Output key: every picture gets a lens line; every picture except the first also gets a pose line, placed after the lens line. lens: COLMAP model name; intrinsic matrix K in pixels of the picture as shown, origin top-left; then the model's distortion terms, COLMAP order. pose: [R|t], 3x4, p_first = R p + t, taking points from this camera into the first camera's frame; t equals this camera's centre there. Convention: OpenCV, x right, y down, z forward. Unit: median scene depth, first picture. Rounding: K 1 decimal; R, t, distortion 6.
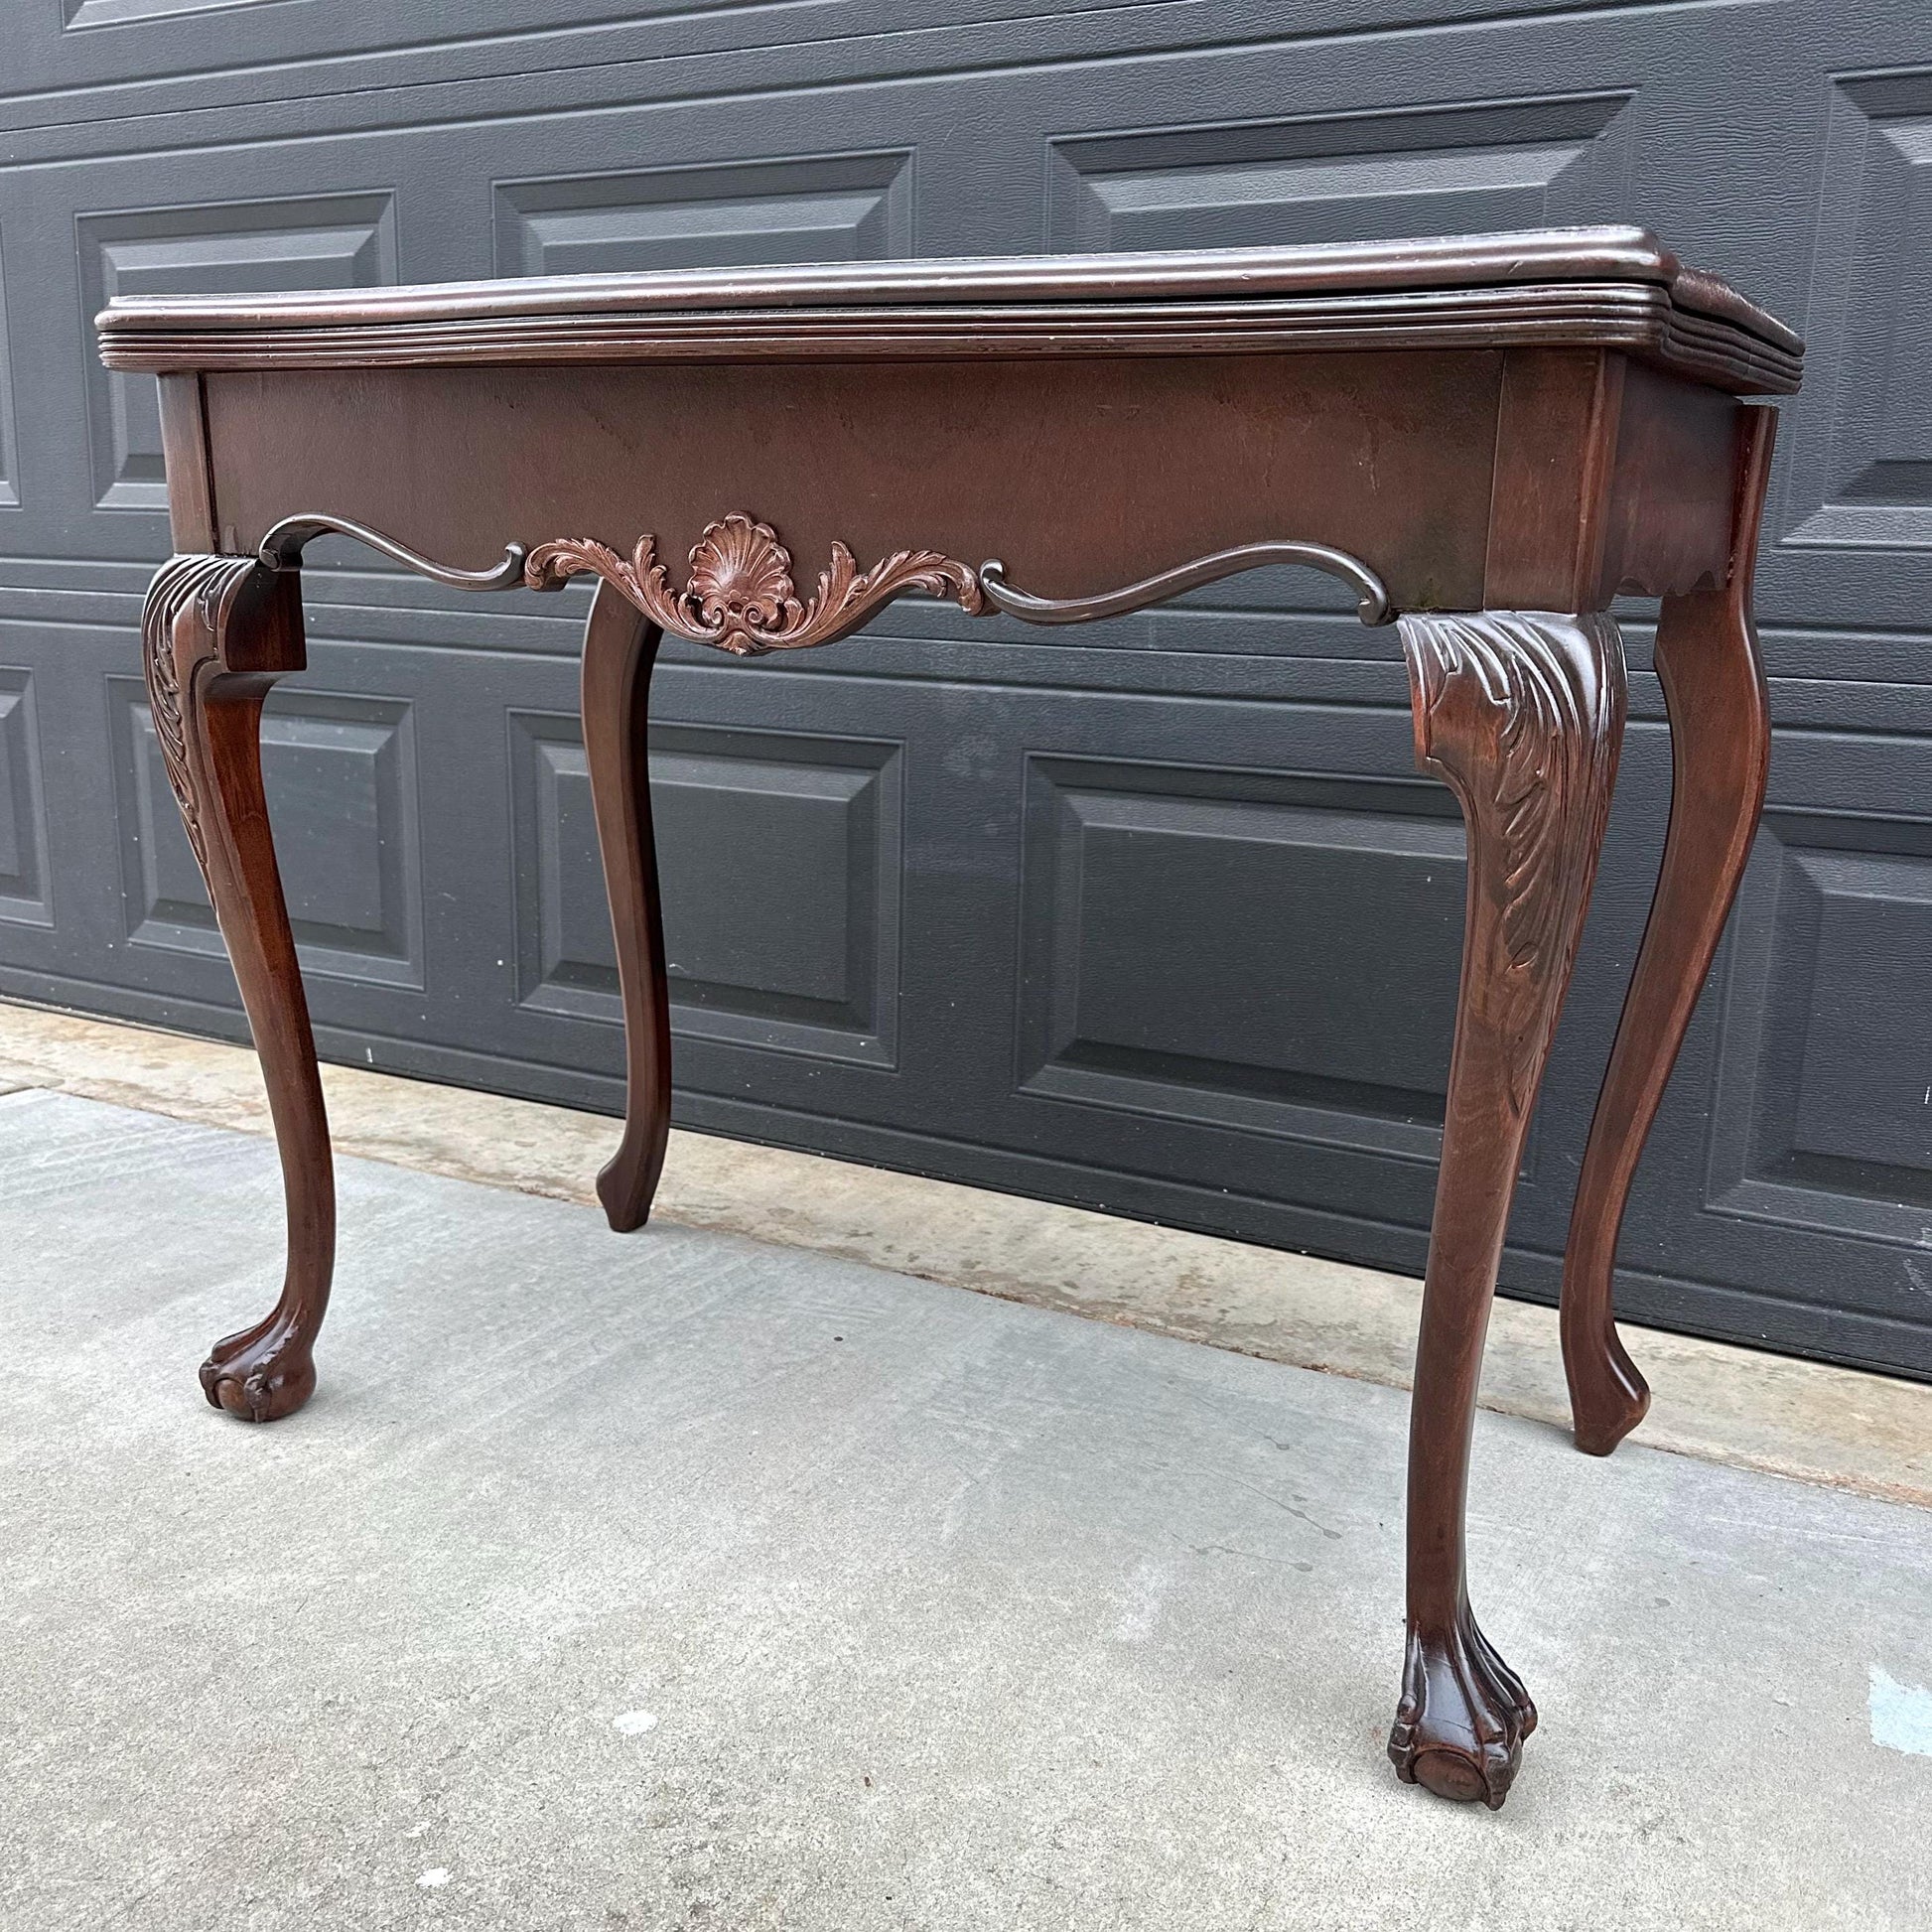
lens RADIAL K [[1906.0, 0, 994.6], [0, 1906.0, 978.6], [0, 0, 1]] dist [0.071841, 0.000000]
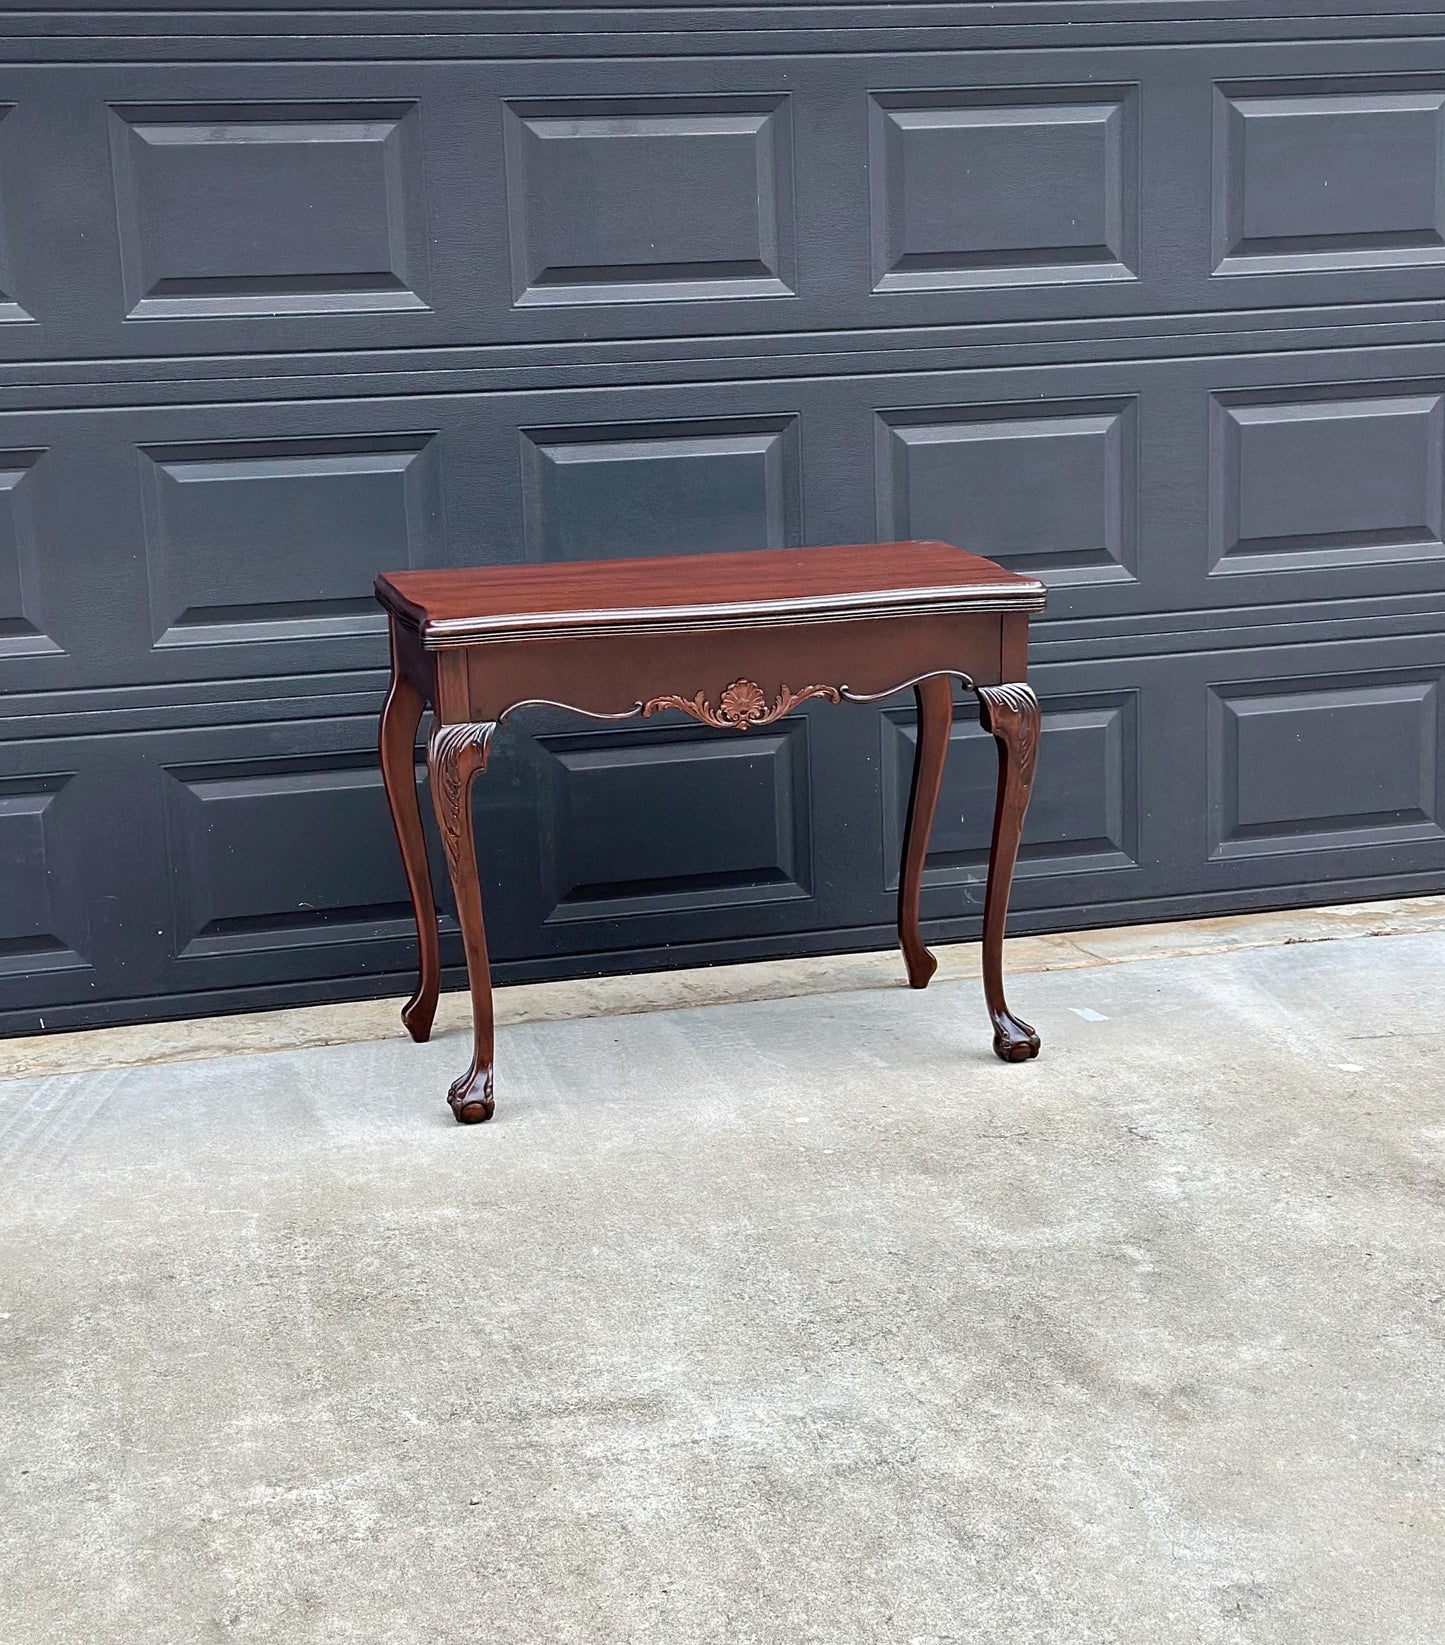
lens RADIAL K [[2784.1, 0, 710.4], [0, 2784.1, 815.3], [0, 0, 1]] dist [0.148151, 0.000000]
pose [[0.733805, -0.191518, 0.651806, -1.761779], [0.196939, 0.978211, 0.065710, -0.204878], [-0.650188, 0.080148, 0.755534, -1.228993]]
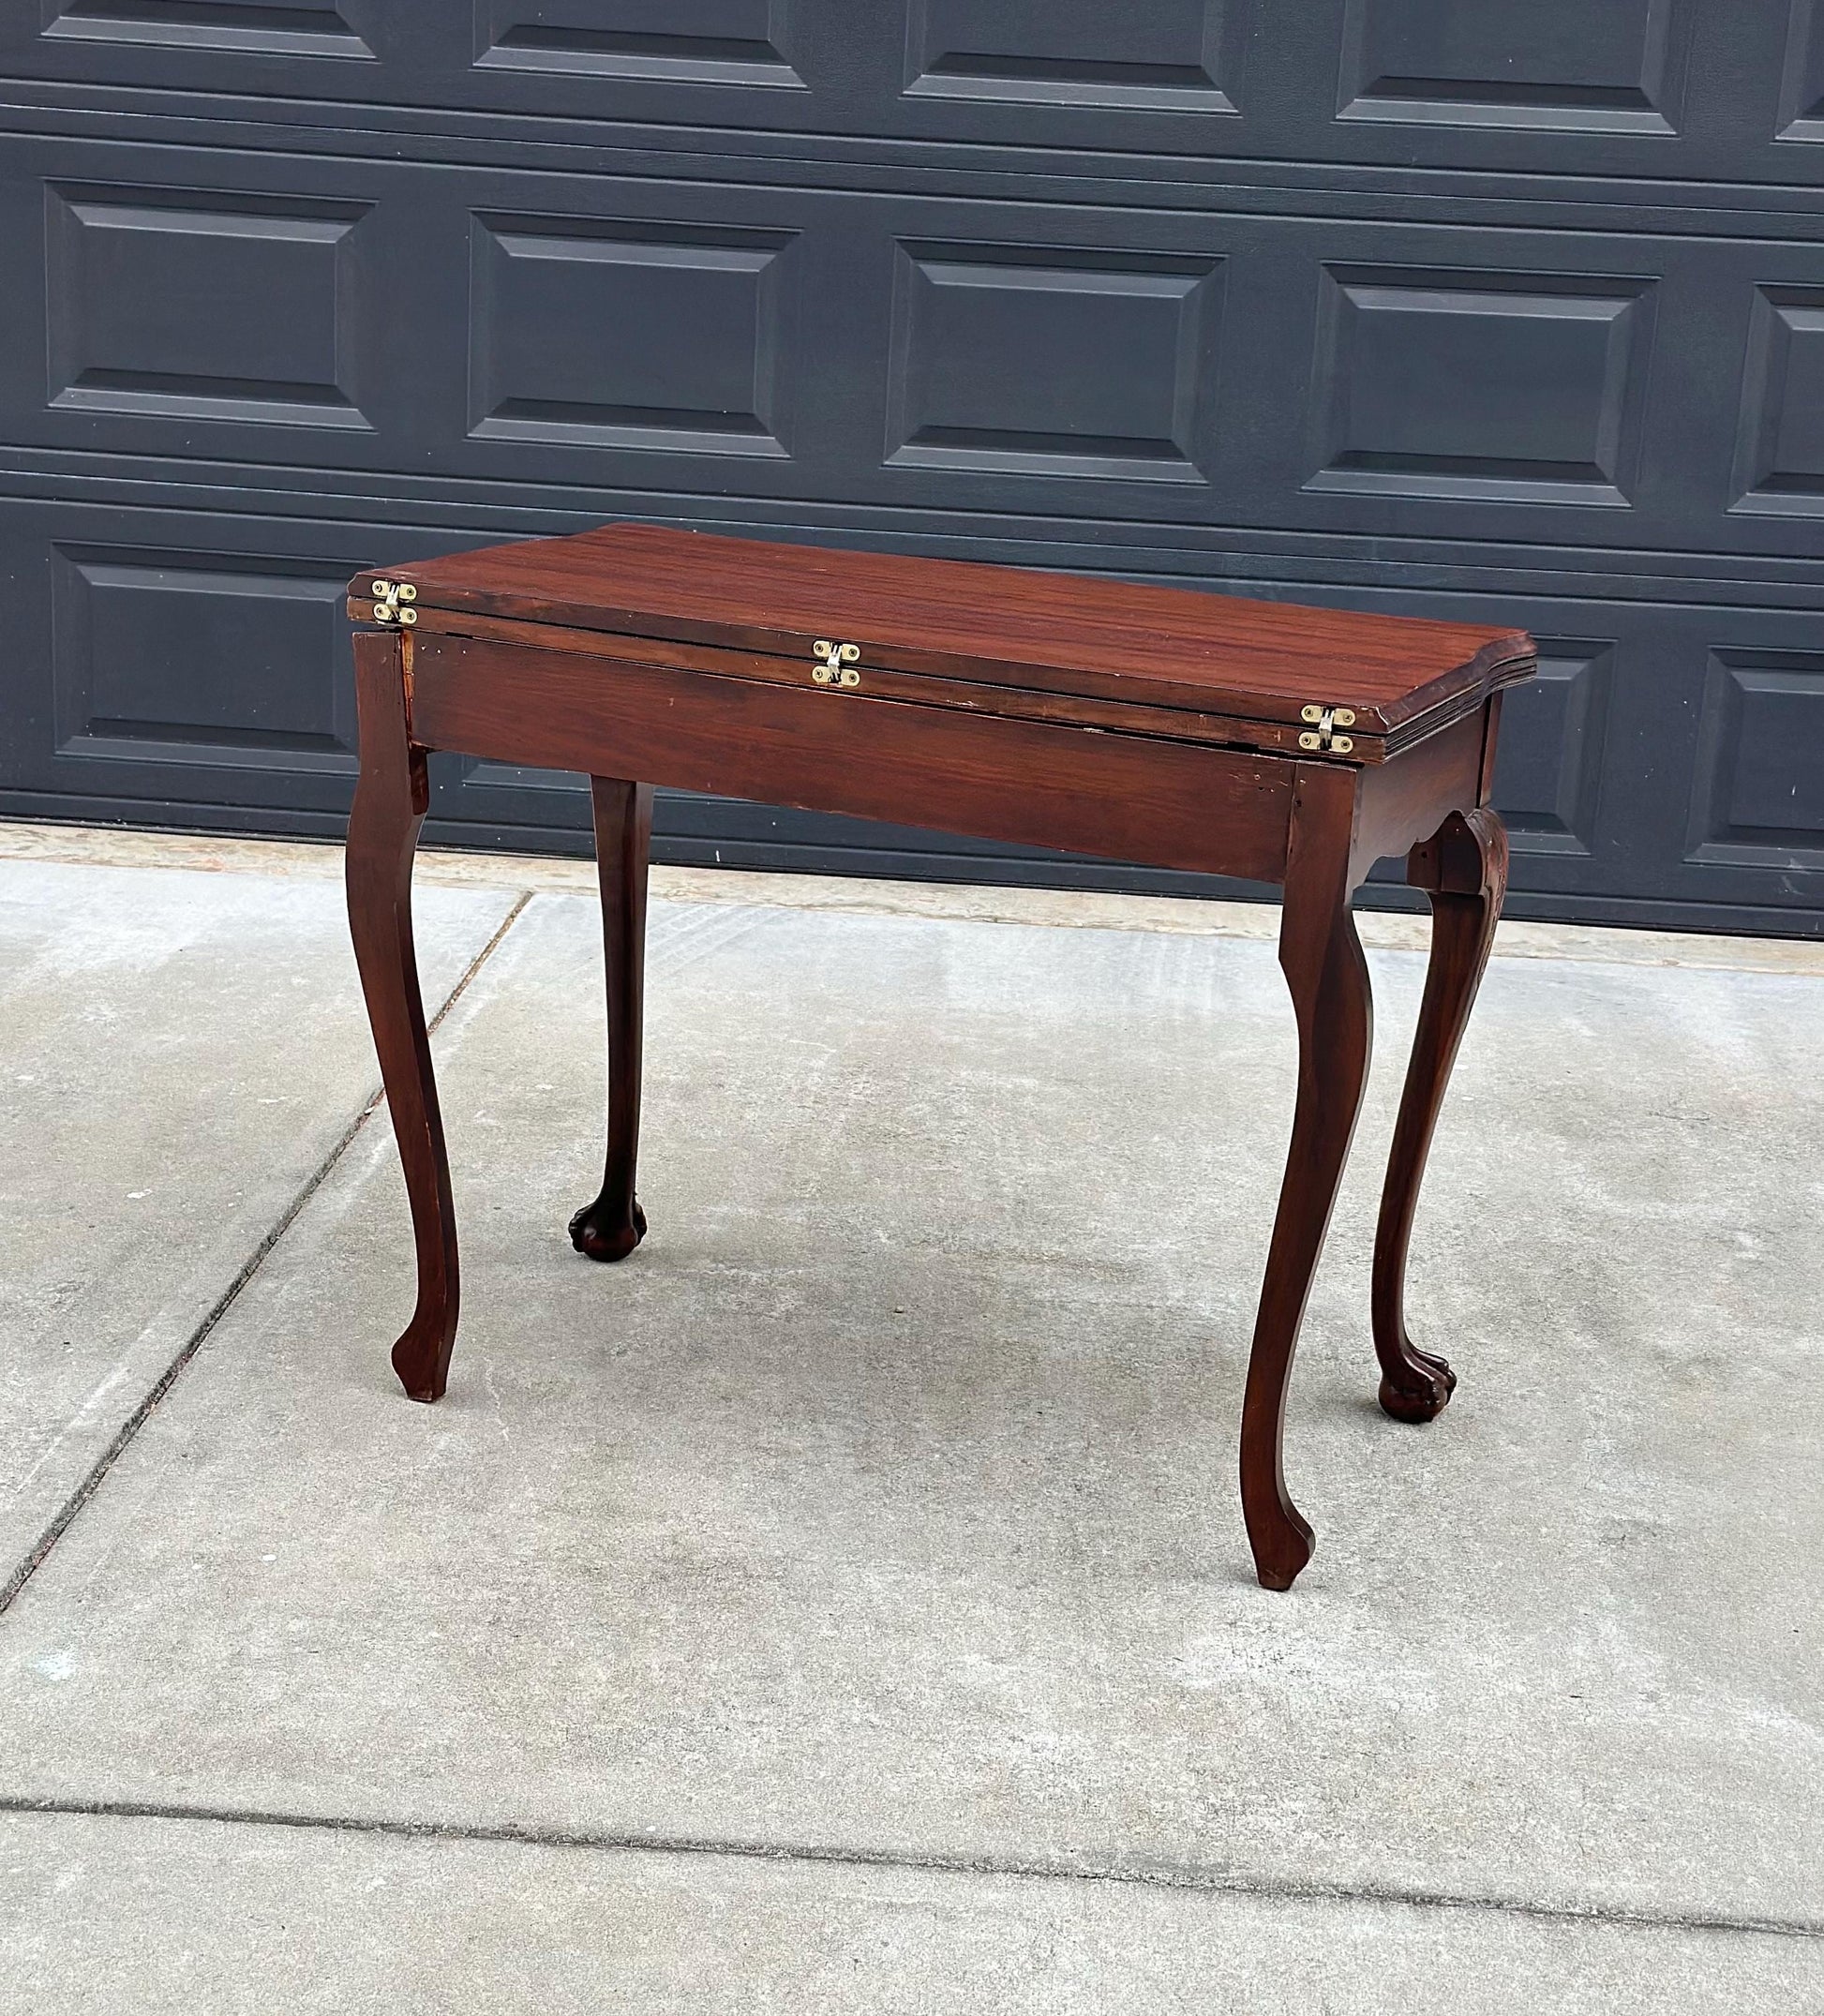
lens RADIAL K [[3445.0, 0, 913.9], [0, 3445.0, 1039.9], [0, 0, 1]] dist [0.142596, 0.000000]
pose [[0.905453, -0.088822, 0.415049, -1.647345], [0.060499, 0.994882, 0.080927, -0.025201], [-0.420113, -0.048166, 0.906193, -1.668616]]
